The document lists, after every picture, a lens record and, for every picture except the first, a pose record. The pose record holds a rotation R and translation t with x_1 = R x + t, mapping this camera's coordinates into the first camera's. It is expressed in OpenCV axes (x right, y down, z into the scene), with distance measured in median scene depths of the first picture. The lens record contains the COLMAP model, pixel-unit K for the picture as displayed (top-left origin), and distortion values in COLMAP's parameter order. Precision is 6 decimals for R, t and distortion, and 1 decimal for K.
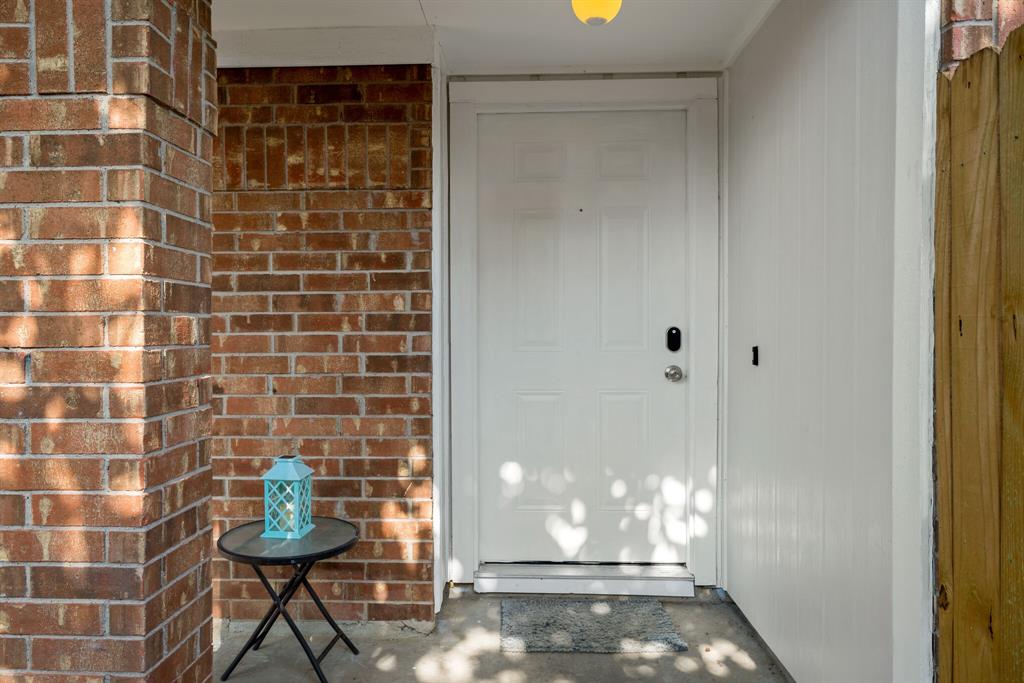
lens RADIAL K [[744.1, 0, 510.3], [0, 744.1, 345.5], [0, 0, 1]] dist [-0.000661, -0.000131]
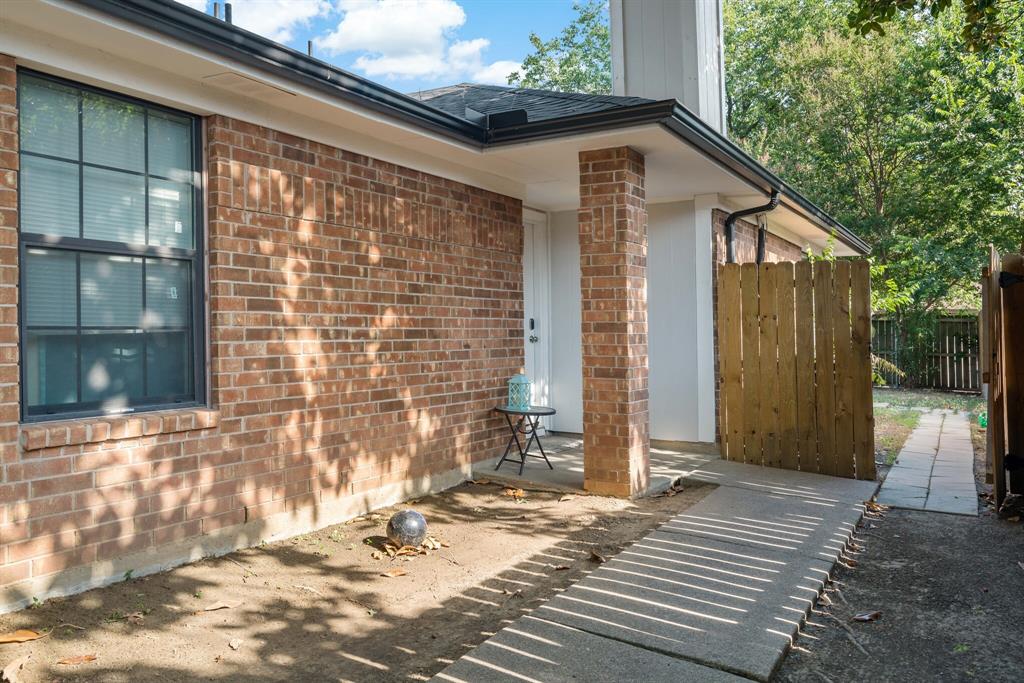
lens RADIAL K [[744.1, 0, 511.4], [0, 744.1, 335.5], [0, 0, 1]] dist [-0.000661, -0.000131]
pose [[0.485373, -0.004768, 0.874294, -2.082467], [0.019509, 0.999795, -0.005378, 0.043352], [-0.874089, 0.019667, 0.485367, -0.057541]]
